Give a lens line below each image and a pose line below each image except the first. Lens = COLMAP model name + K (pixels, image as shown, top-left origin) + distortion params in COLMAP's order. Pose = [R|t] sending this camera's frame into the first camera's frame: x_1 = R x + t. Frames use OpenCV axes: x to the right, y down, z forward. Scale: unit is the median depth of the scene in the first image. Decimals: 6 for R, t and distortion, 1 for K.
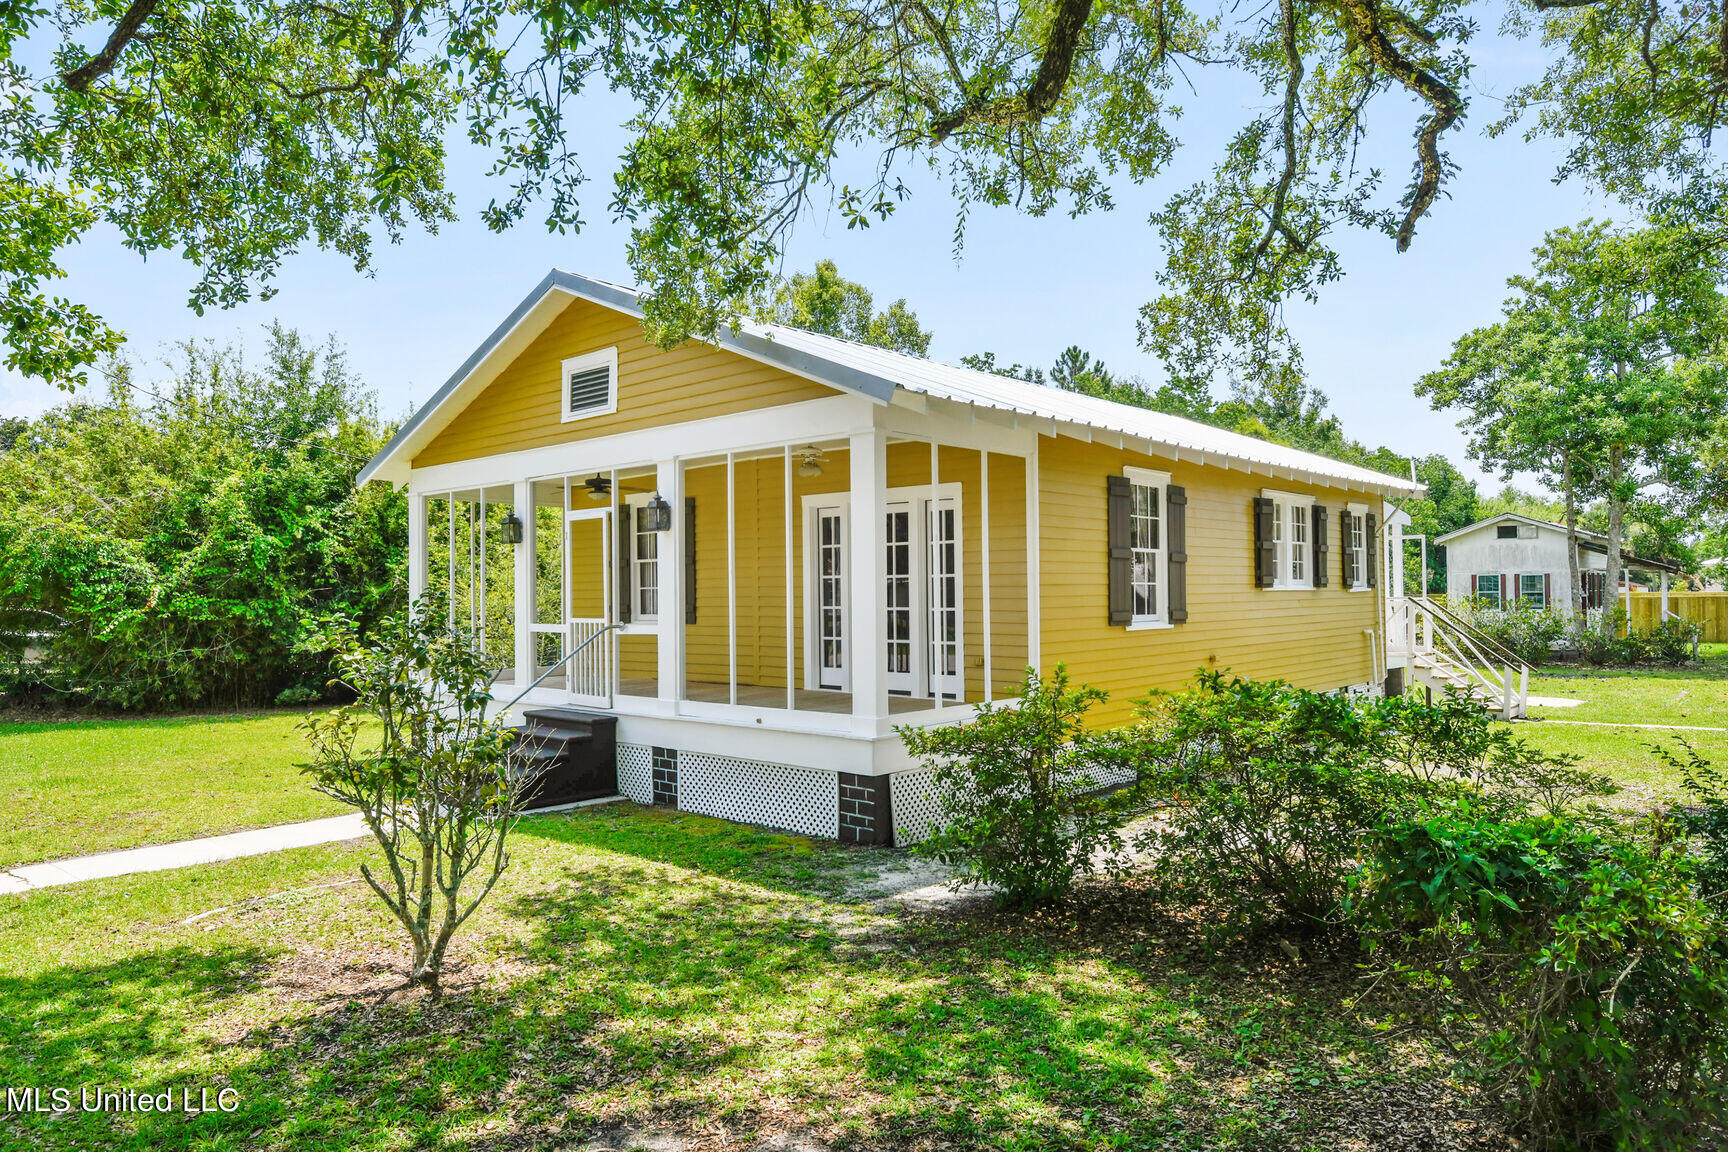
lens RADIAL K [[1105.8, 0, 858.5], [0, 1105.8, 576.8], [0, 0, 1]] dist [-0.016675, -0.003459]
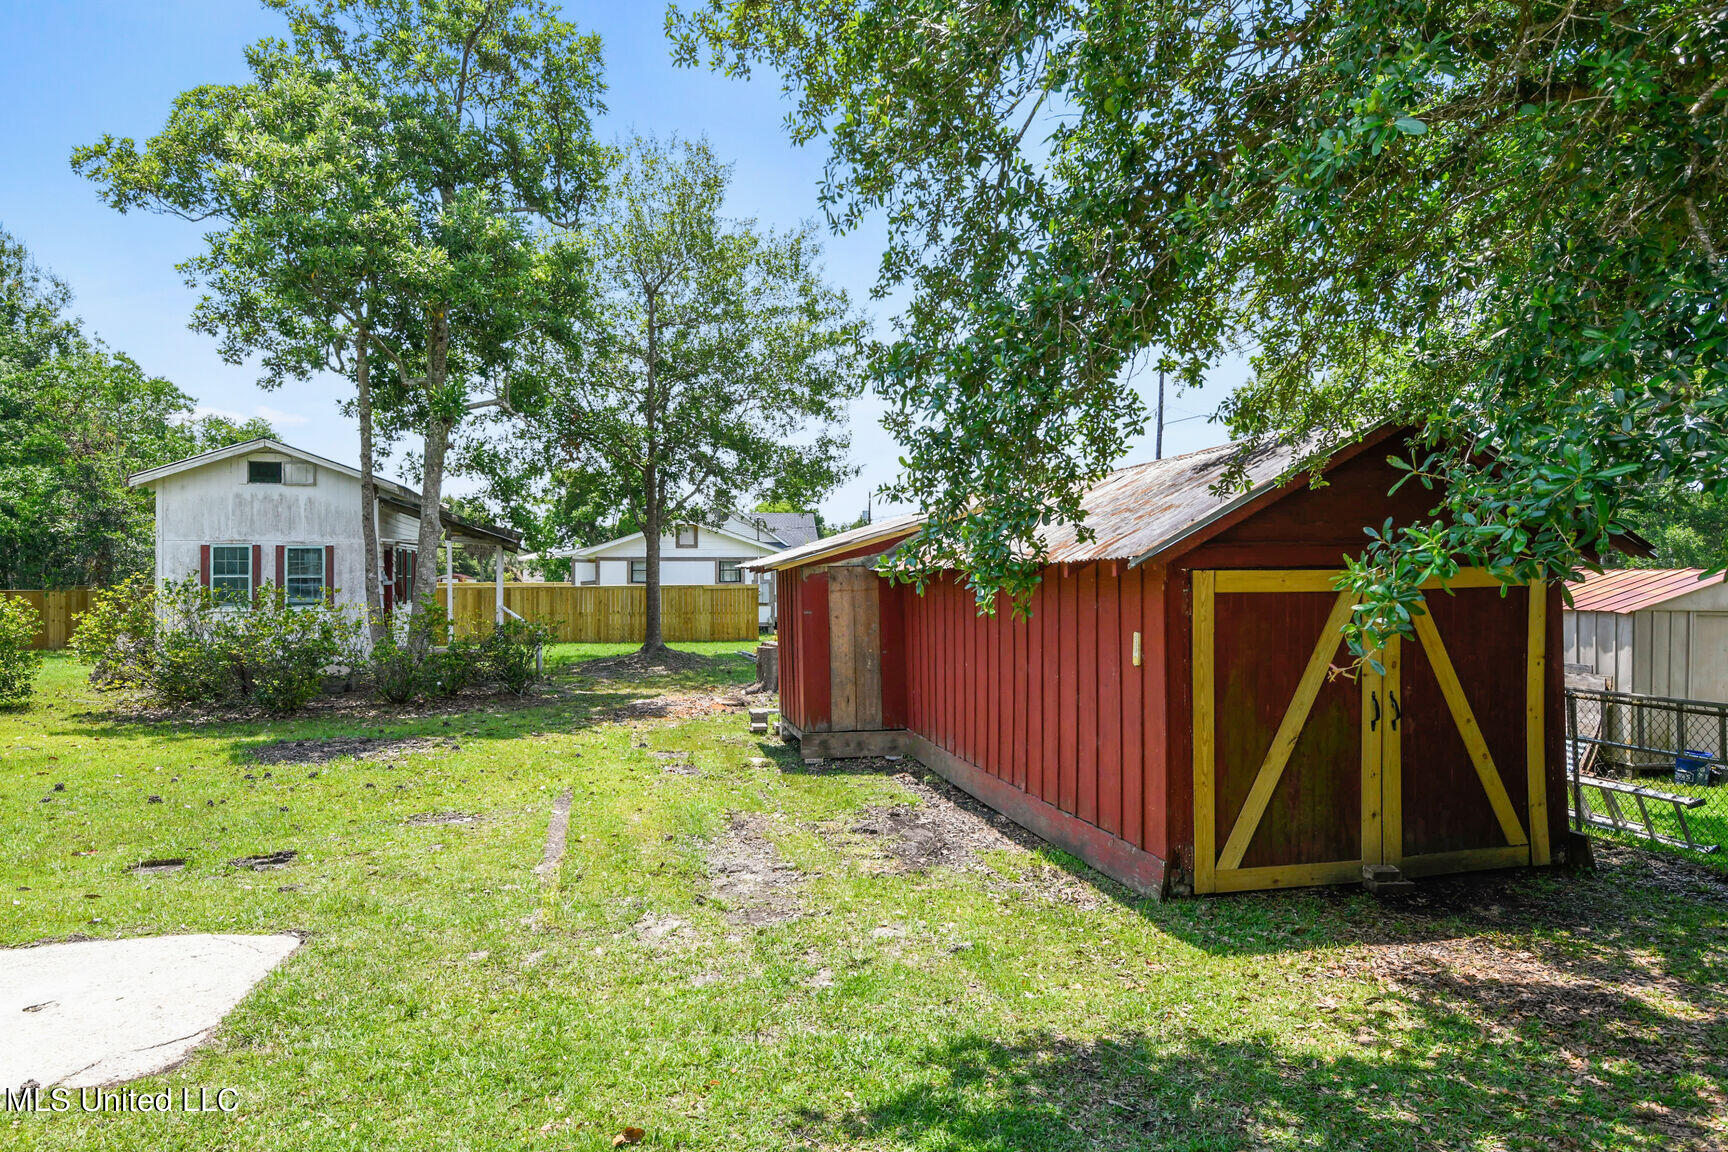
lens RADIAL K [[1105.8, 0, 862.1], [0, 1105.8, 579.2], [0, 0, 1]] dist [-0.016675, -0.003459]
pose [[0.575335, 0.007342, 0.817885, 0.987321], [-0.016235, 0.999865, 0.002445, 0.028016], [-0.817757, -0.014685, 0.575377, 1.363271]]
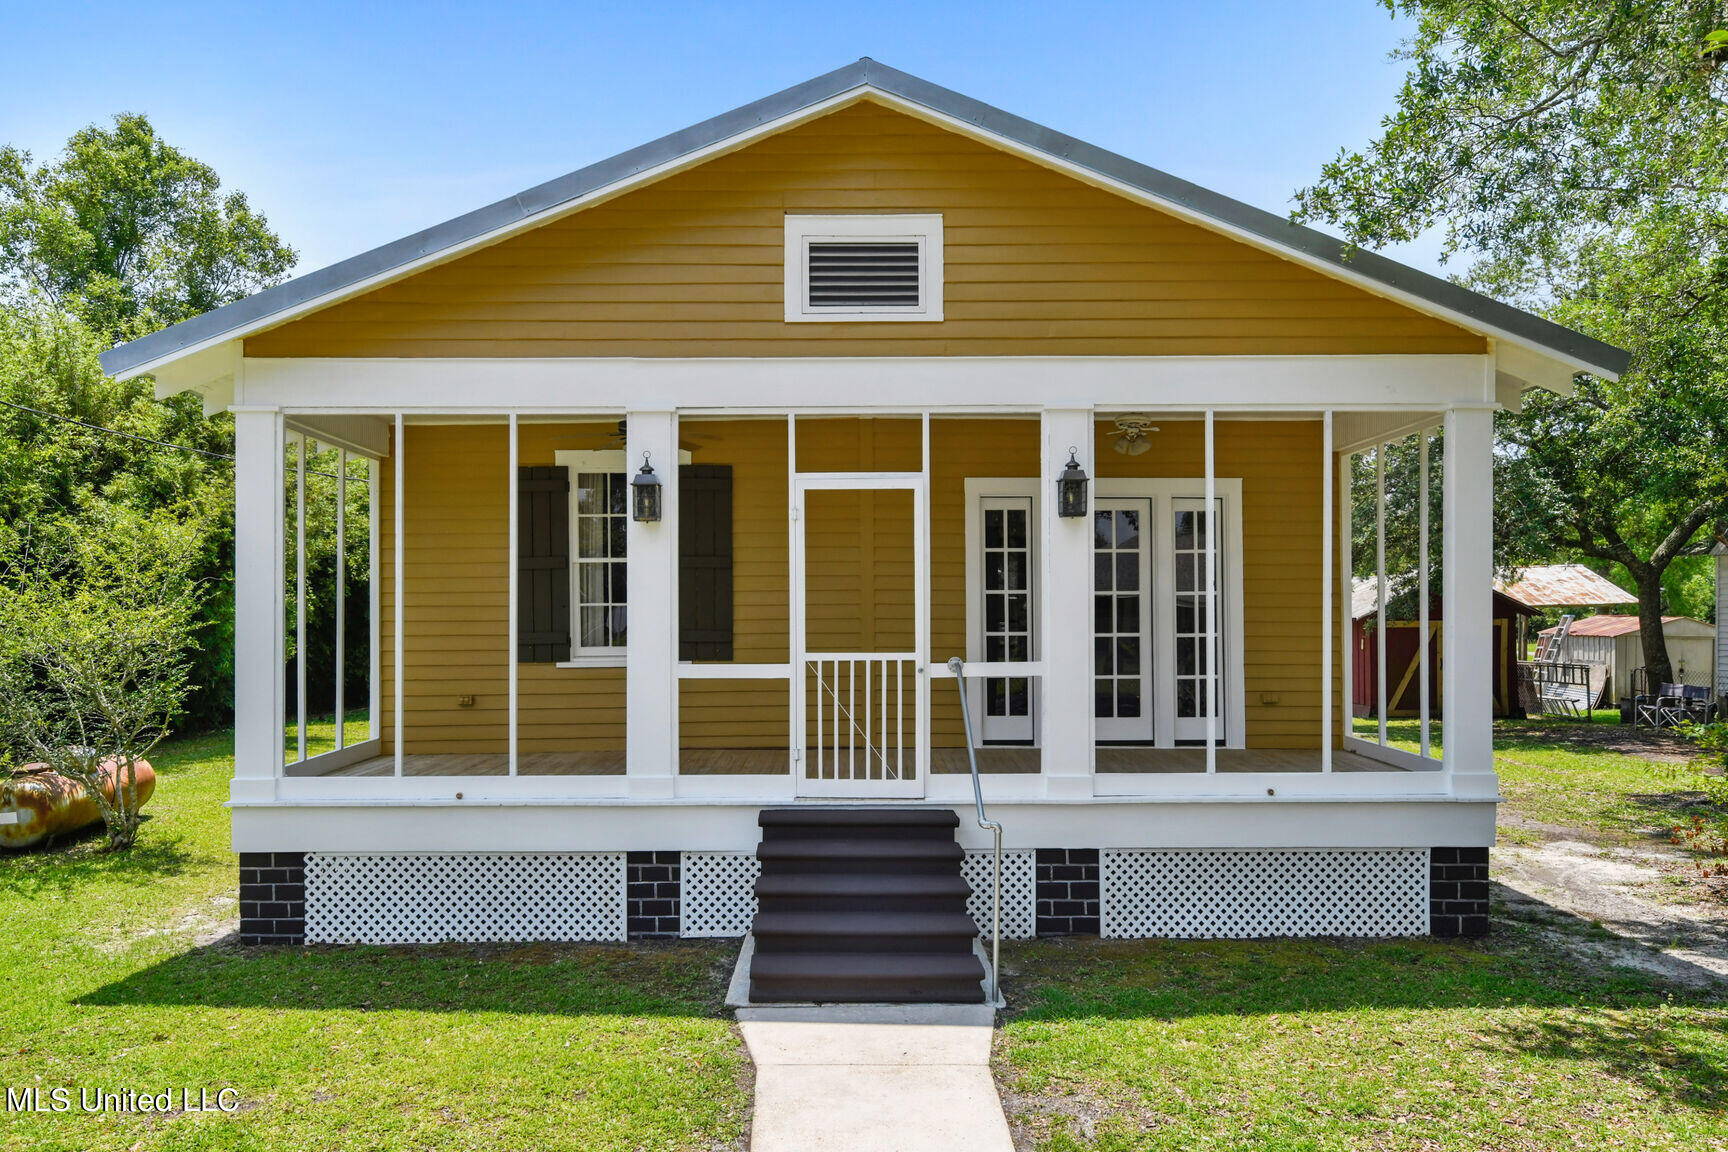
lens RADIAL K [[1139.5, 0, 848.6], [0, 1139.5, 608.8], [0, 0, 1]] dist [-0.013645, -0.001260]
pose [[0.748064, 0.004763, 0.663609, -0.665319], [-0.015609, 0.999824, 0.010420, 0.006927], [-0.663443, -0.018153, 0.748007, 0.537394]]
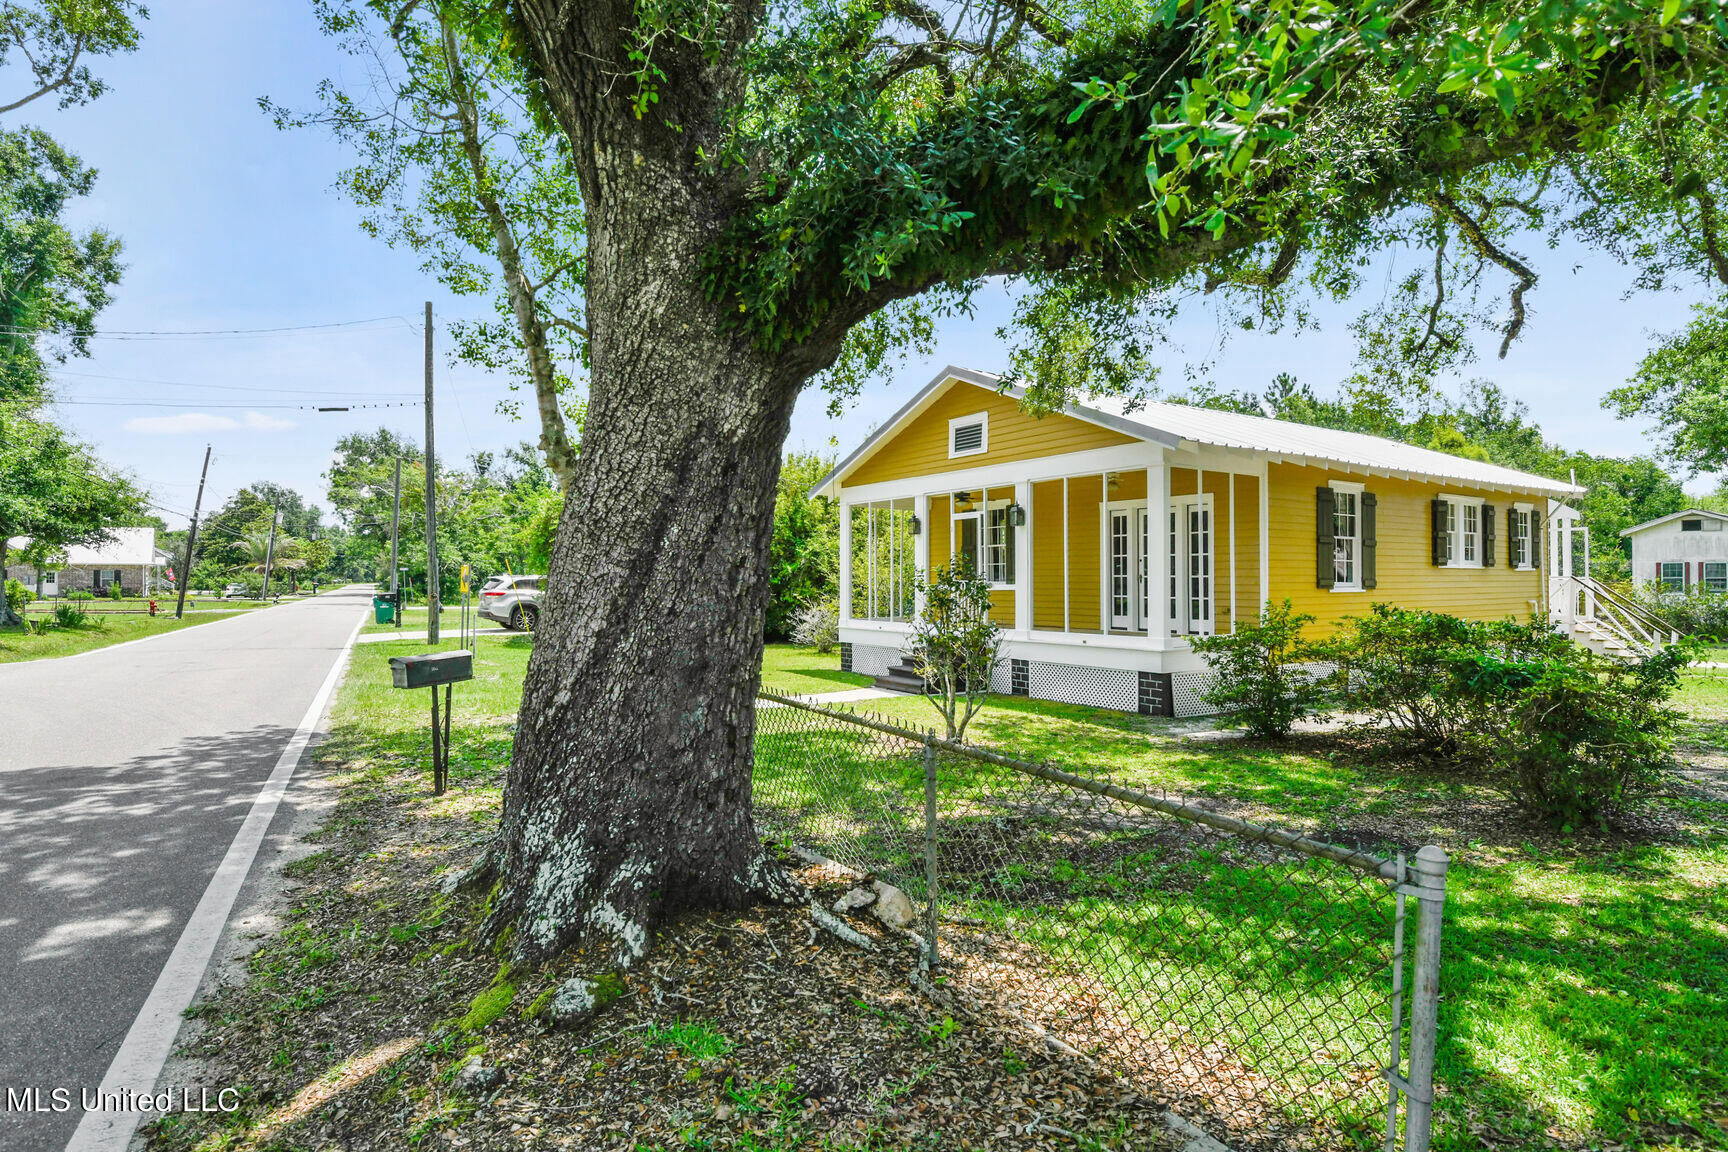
lens RADIAL K [[906.4, 0, 865.9], [0, 906.4, 575.4], [0, 0, 1]] dist [-0.028541, 0.000185]
pose [[0.970842, 0.006356, -0.239634, -0.071518], [-0.003983, 0.999938, 0.010385, 0.017014], [0.239685, -0.009128, 0.970808, -0.316350]]
